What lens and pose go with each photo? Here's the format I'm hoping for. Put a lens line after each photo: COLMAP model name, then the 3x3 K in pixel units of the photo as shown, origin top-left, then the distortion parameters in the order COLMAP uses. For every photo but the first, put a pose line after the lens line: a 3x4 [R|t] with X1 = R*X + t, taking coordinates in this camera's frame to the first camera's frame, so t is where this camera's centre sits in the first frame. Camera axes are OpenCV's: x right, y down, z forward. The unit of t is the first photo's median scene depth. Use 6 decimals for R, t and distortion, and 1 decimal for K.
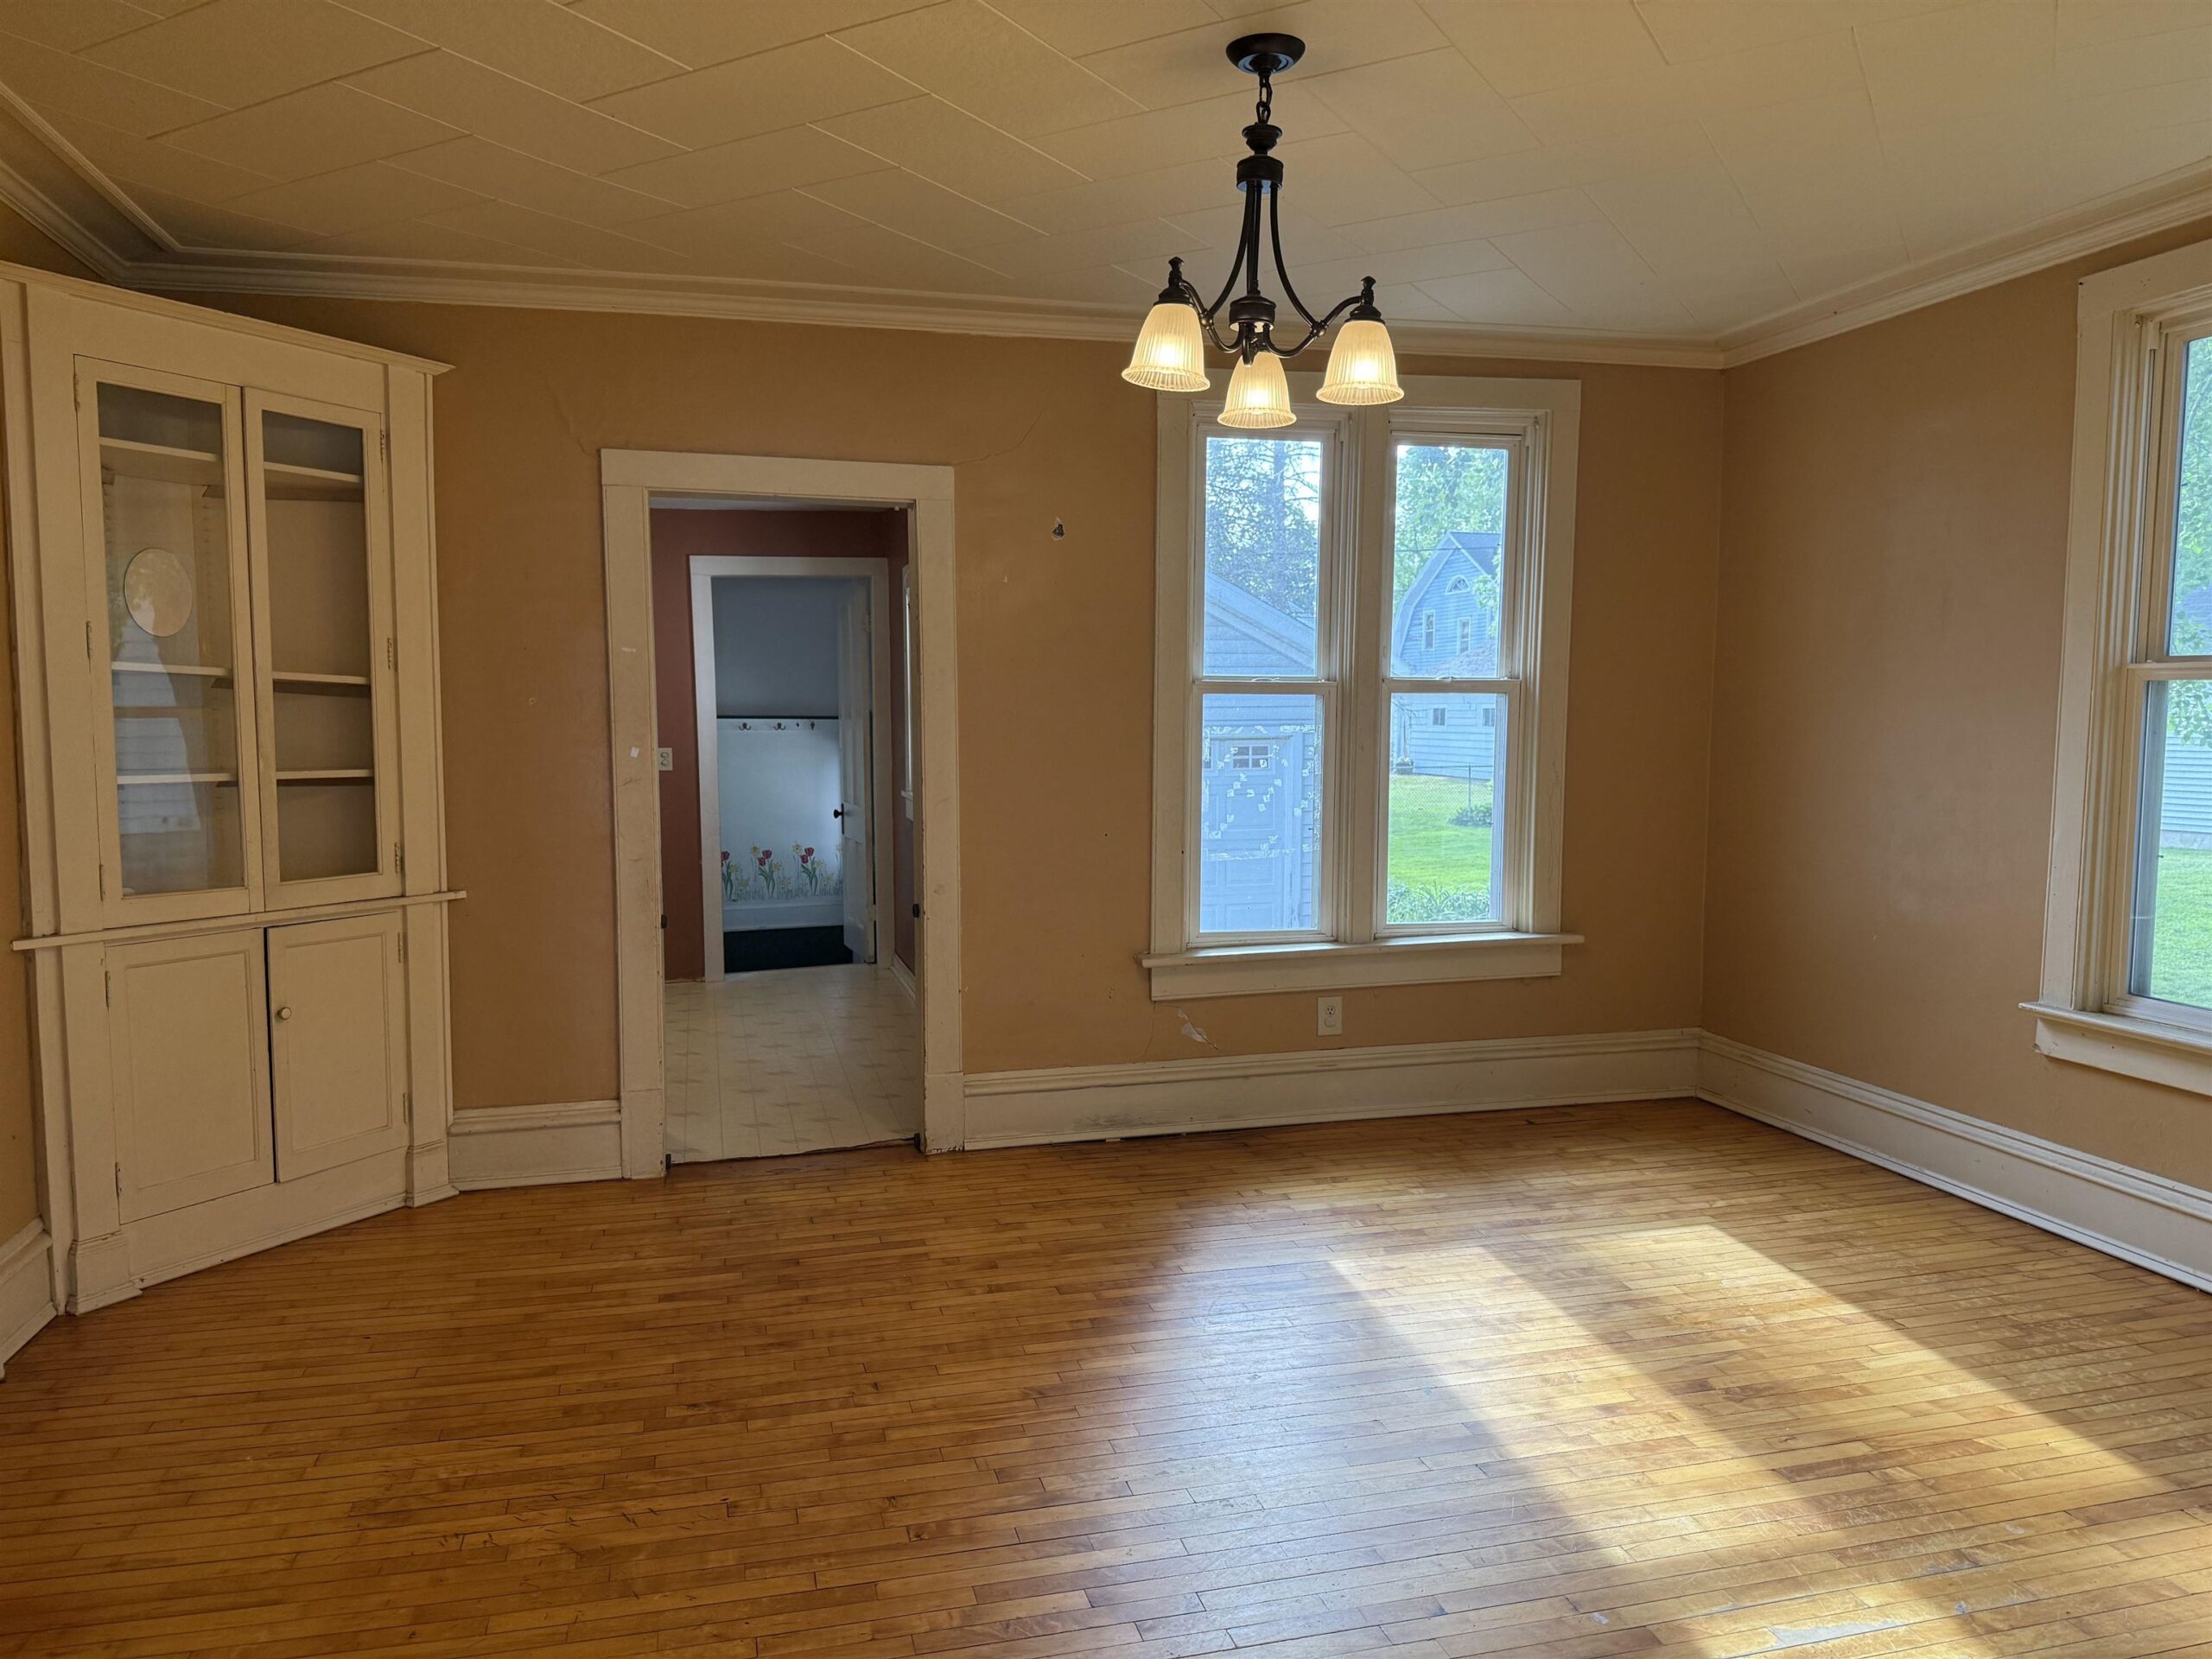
lens RADIAL K [[1563.7, 0, 1113.7], [0, 1563.7, 828.3], [0, 0, 1]] dist [0.065562, -0.079504]
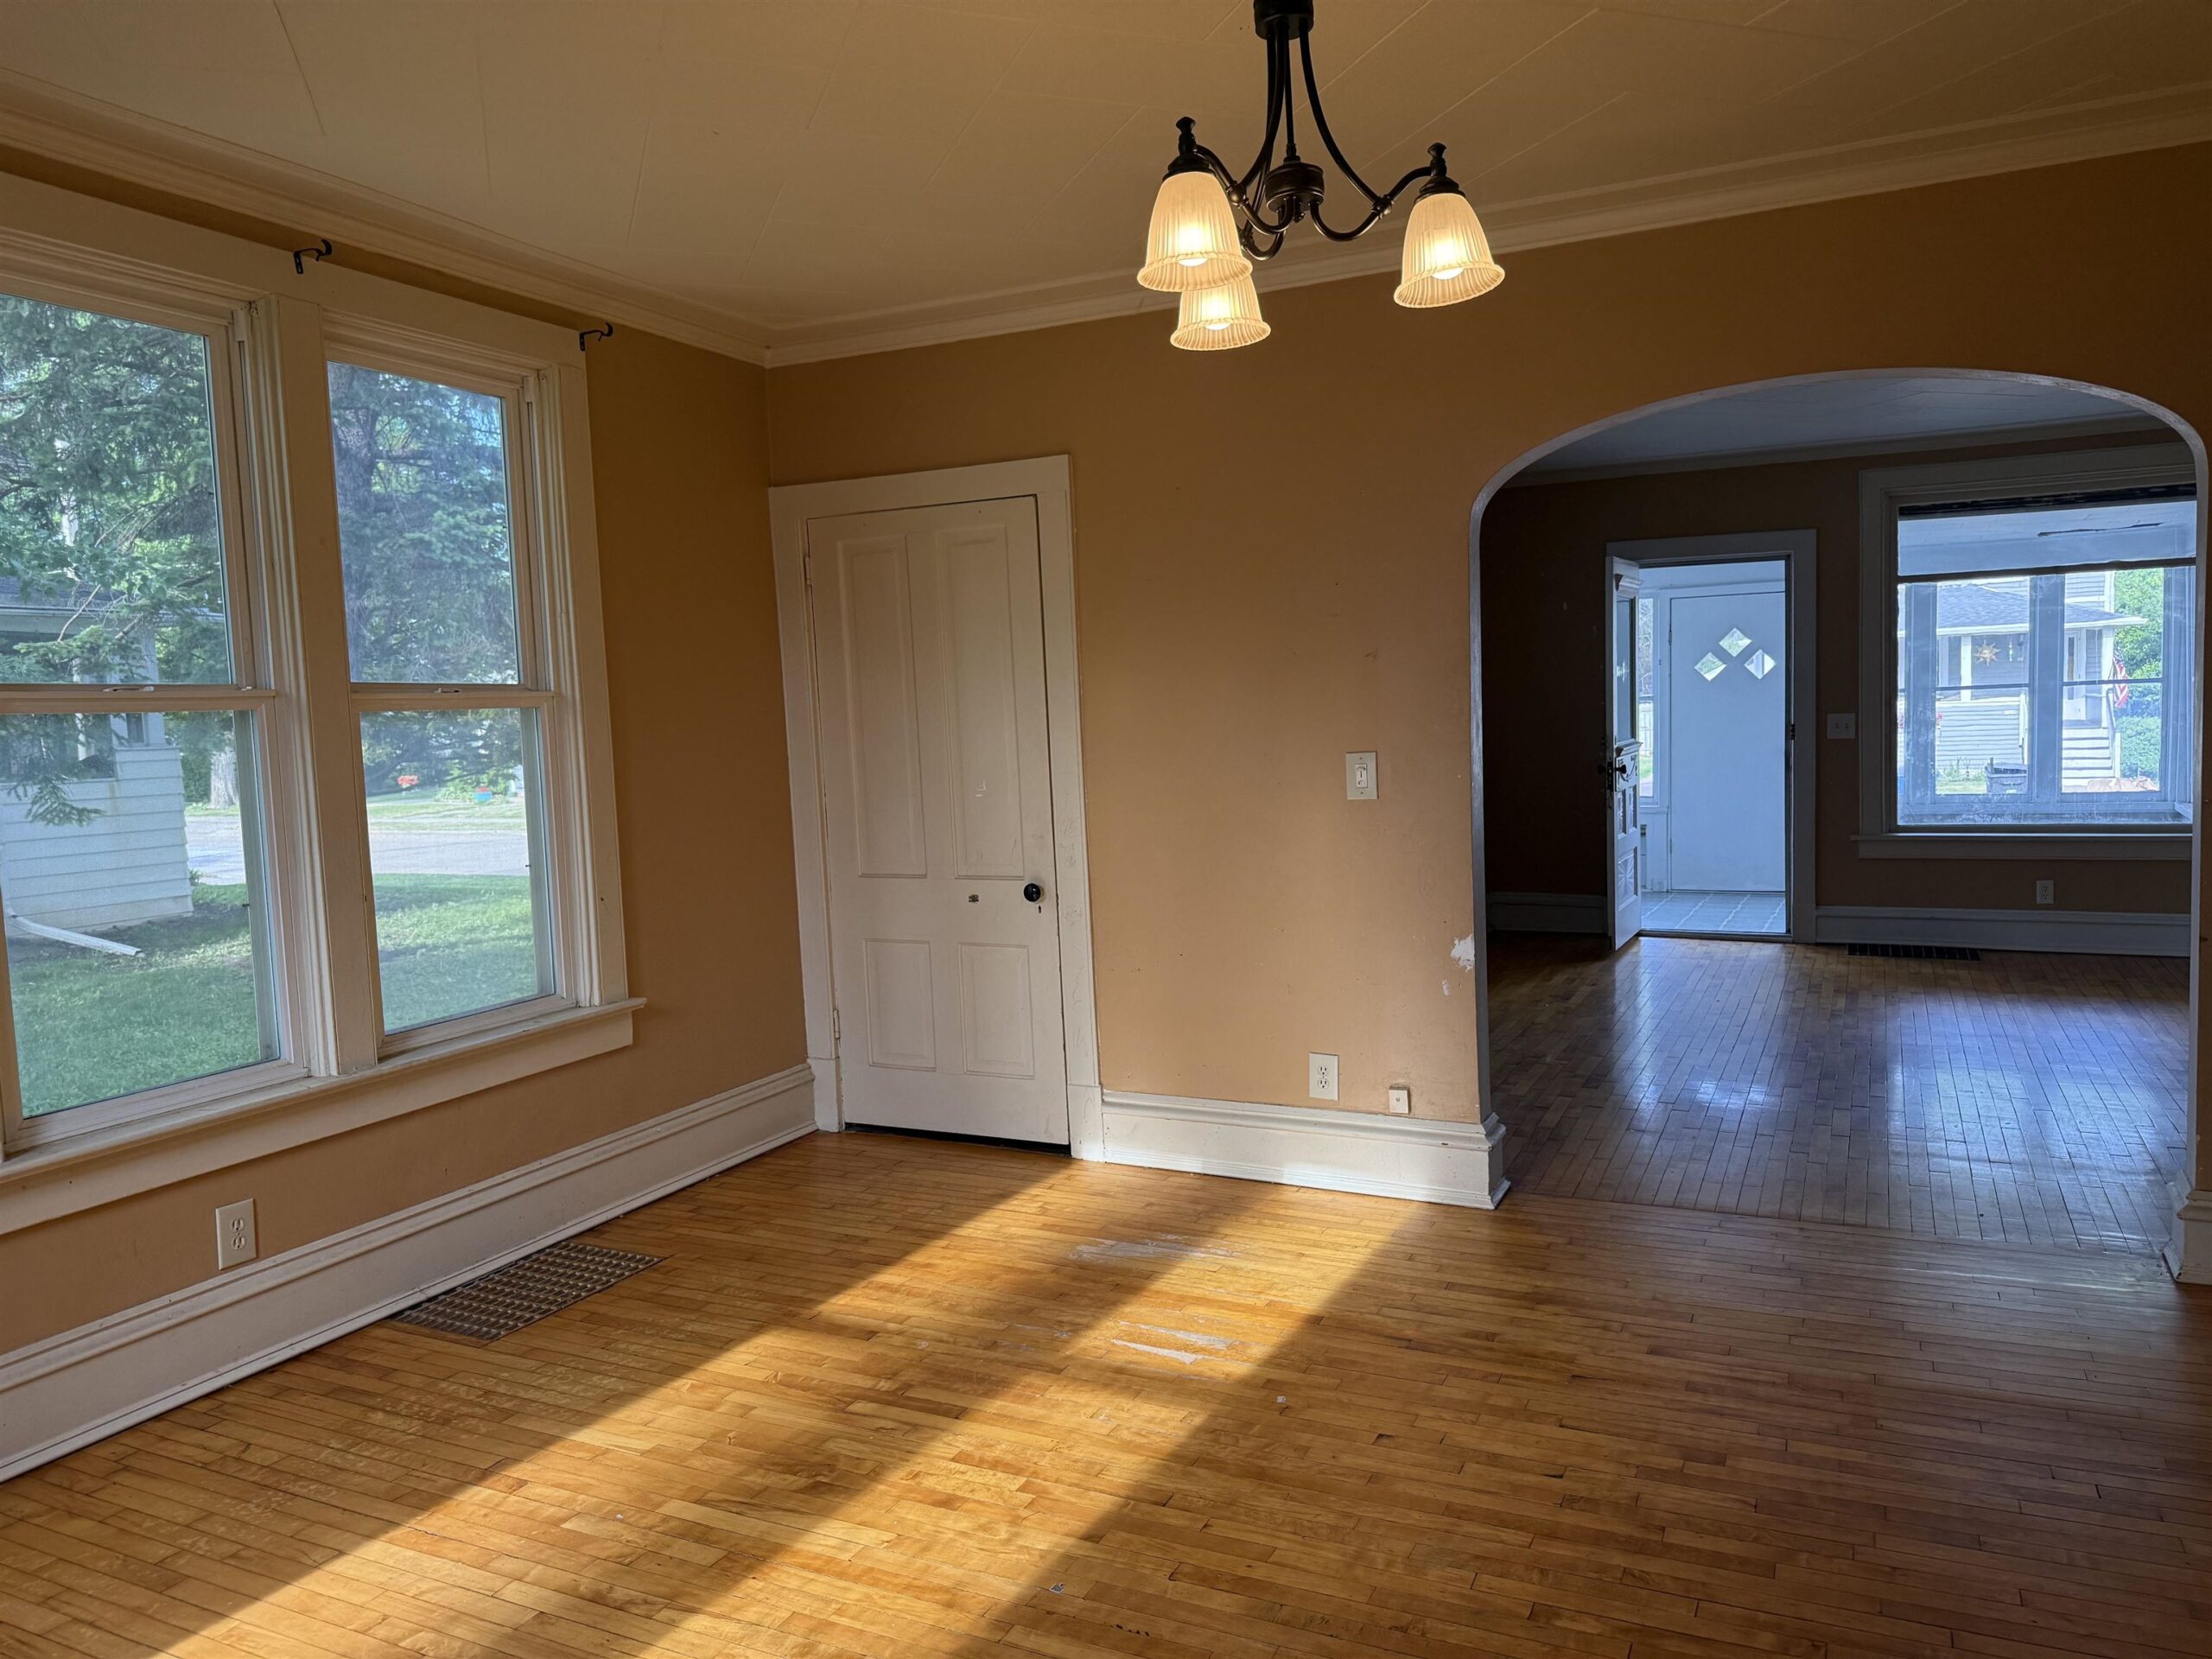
lens RADIAL K [[1563.7, 0, 1102.2], [0, 1563.7, 824.0], [0, 0, 1]] dist [0.065562, -0.079504]
pose [[-0.755566, -0.016138, 0.654874, -0.322336], [0.089716, 0.987727, 0.127852, -0.111250], [-0.648900, 0.155353, -0.744845, 1.522724]]
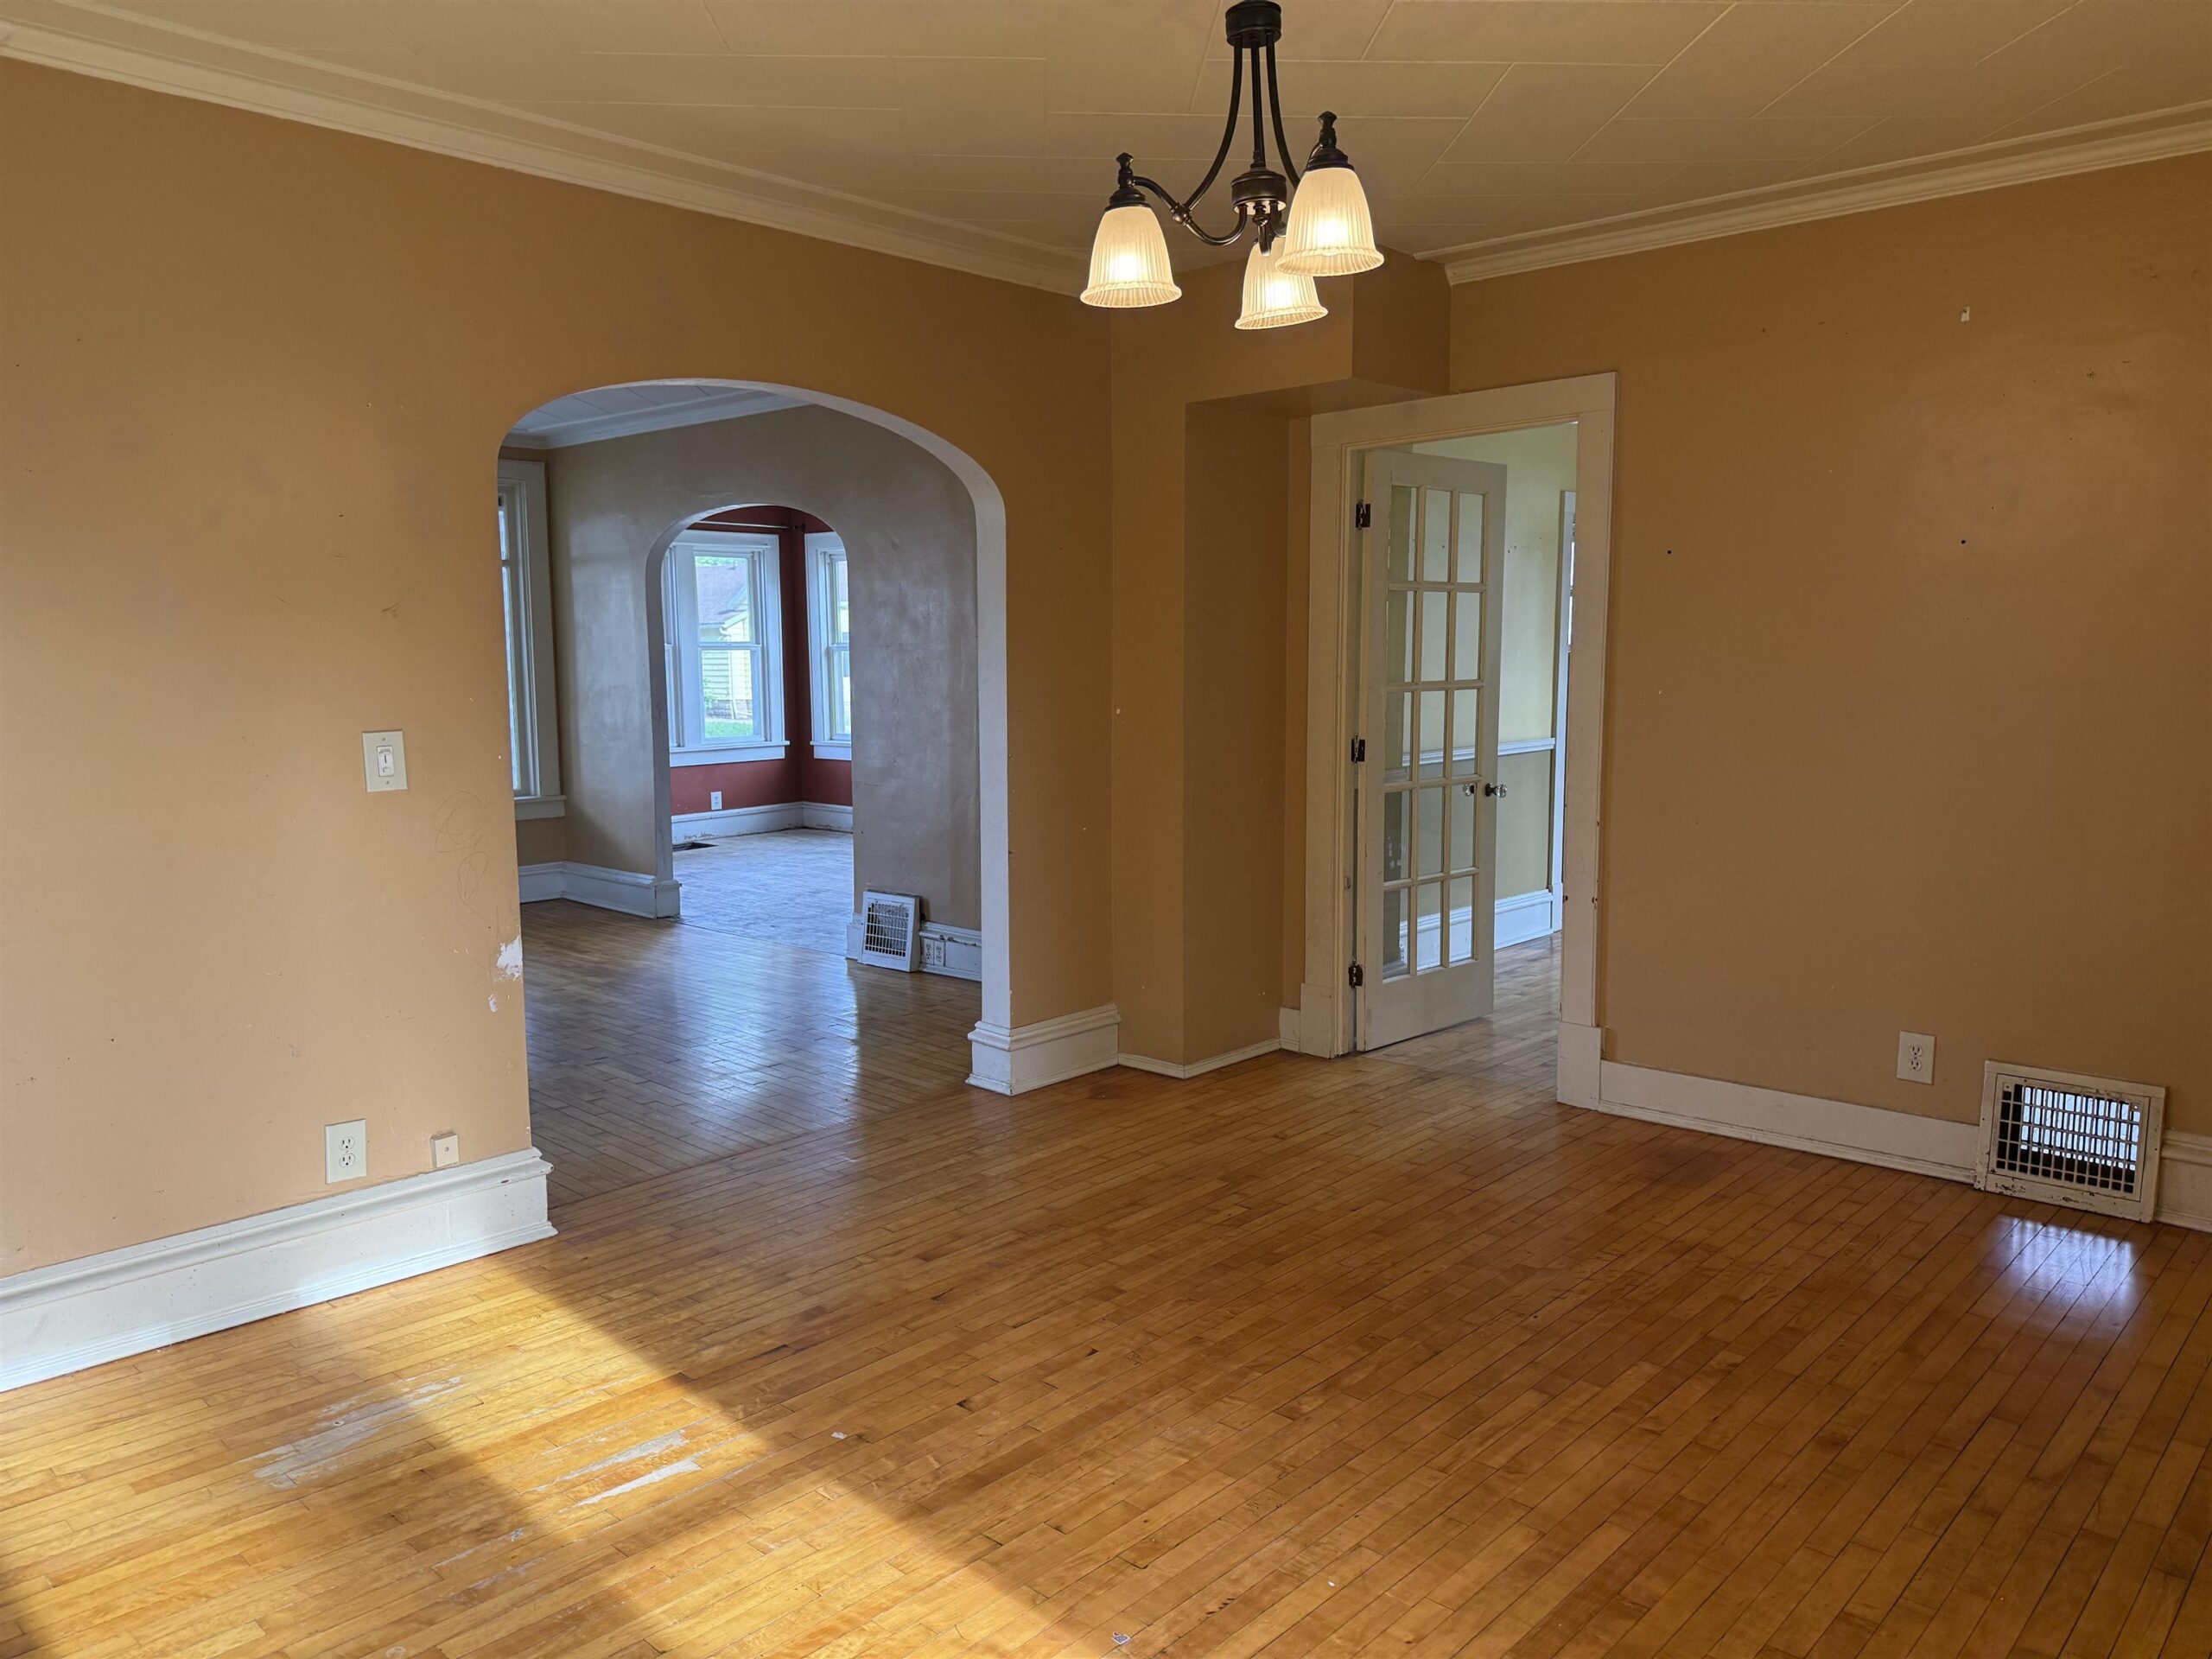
lens RADIAL K [[1563.7, 0, 1089.1], [0, 1563.7, 843.8], [0, 0, 1]] dist [0.065562, -0.079504]
pose [[-0.852655, 0.077886, -0.516636, 0.546582], [-0.026795, 0.981007, 0.192115, -0.125395], [0.521787, 0.177651, -0.834373, 1.533331]]
